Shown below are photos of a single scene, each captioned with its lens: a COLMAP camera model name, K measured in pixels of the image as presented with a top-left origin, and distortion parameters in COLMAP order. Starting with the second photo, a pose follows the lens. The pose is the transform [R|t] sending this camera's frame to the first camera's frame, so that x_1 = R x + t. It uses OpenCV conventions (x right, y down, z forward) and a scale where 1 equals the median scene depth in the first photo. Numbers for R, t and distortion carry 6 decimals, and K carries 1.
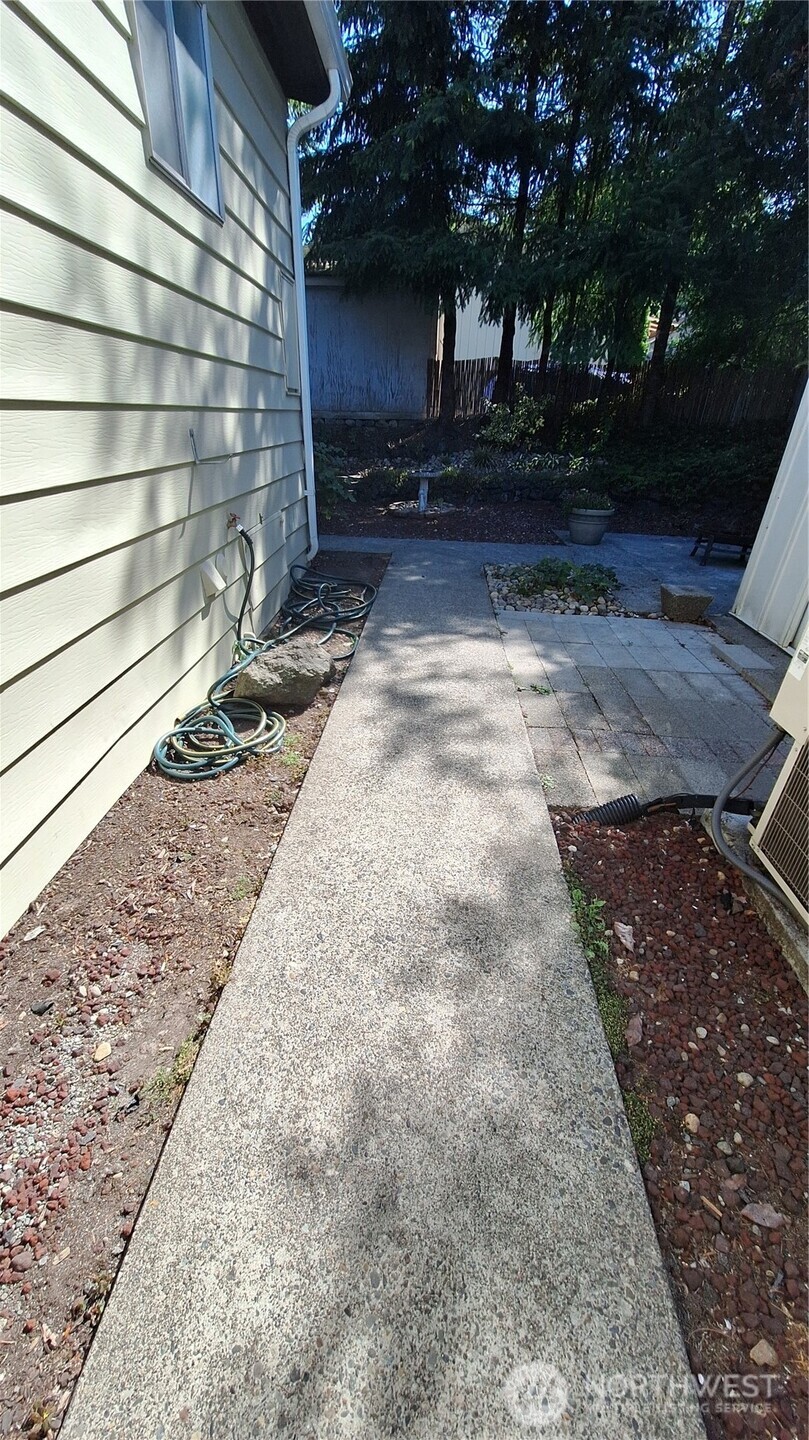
lens RADIAL K [[575.4, 0, 382.0], [0, 575.4, 727.8], [0, 0, 1]] dist [-0.005035, 0.001791]
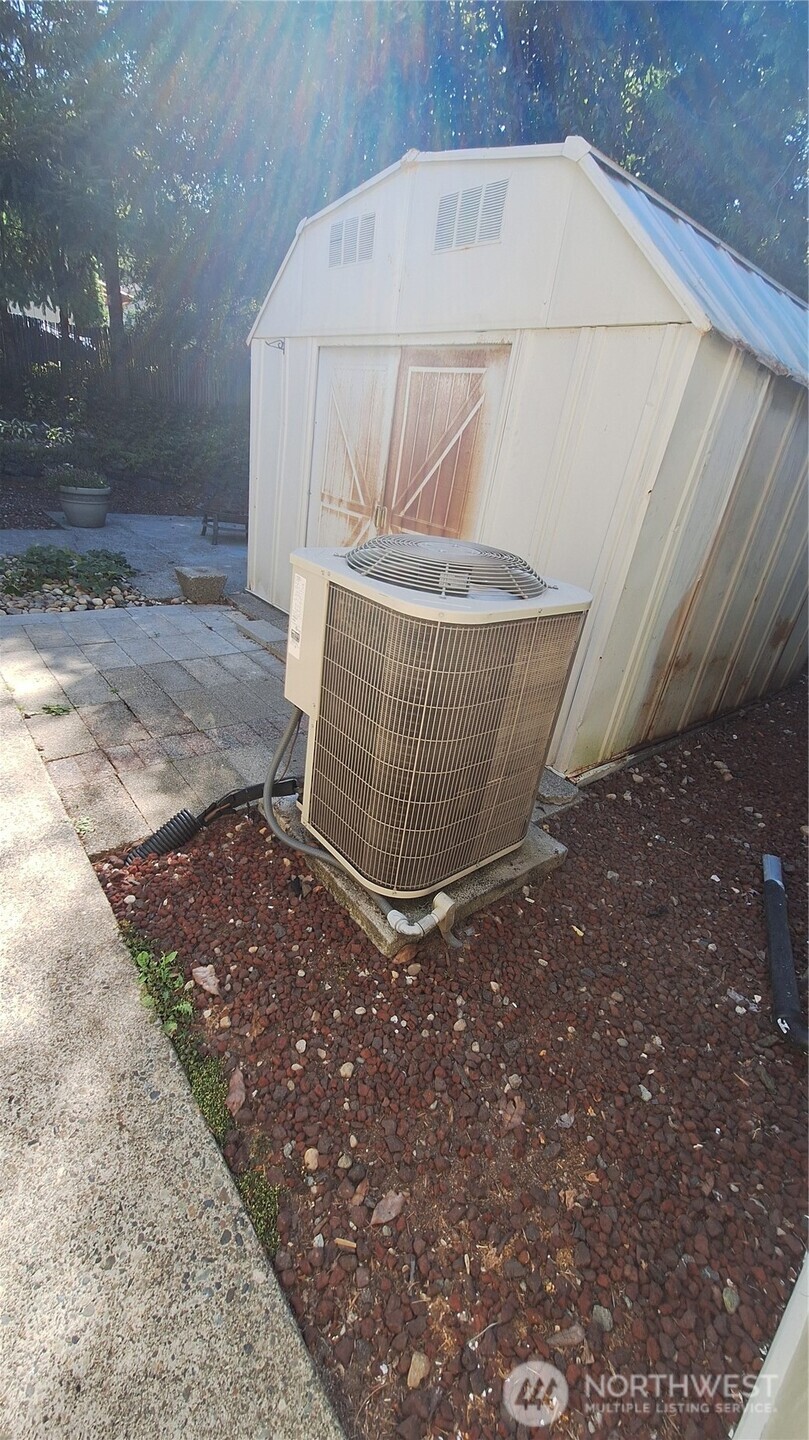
lens RADIAL K [[575.4, 0, 405.8], [0, 575.4, 734.1], [0, 0, 1]] dist [-0.005035, 0.001791]
pose [[0.712095, -0.265875, 0.649793, 0.132212], [0.239731, 0.961975, 0.130894, -0.031215], [-0.659886, 0.062567, 0.748756, 0.094772]]
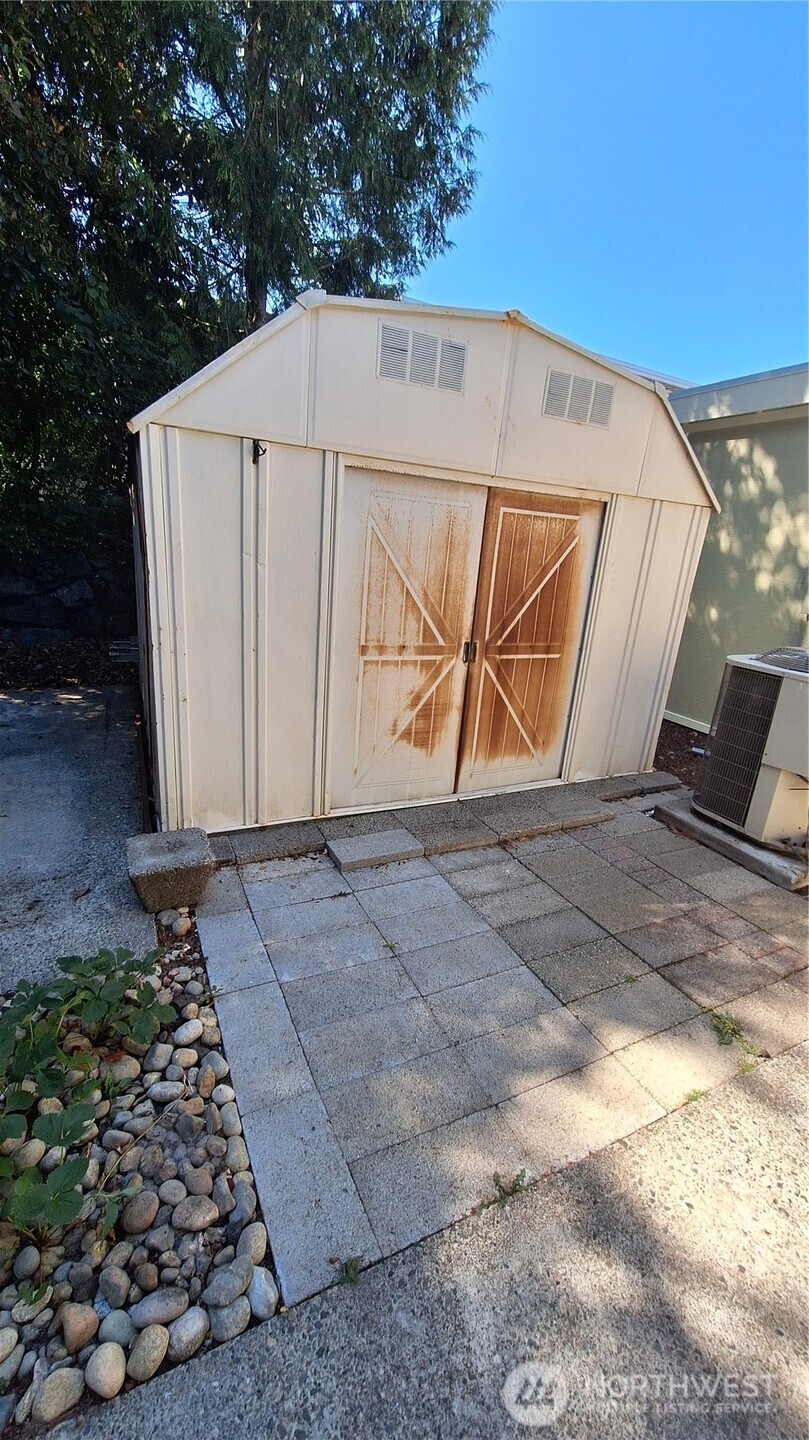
lens RADIAL K [[575.4, 0, 392.4], [0, 575.4, 724.3], [0, 0, 1]] dist [-0.005035, 0.001791]
pose [[-0.506262, -0.314468, 0.803000, 0.122113], [0.335118, 0.786225, 0.519179, -1.045168], [-0.794604, 0.531940, -0.292652, 1.875640]]
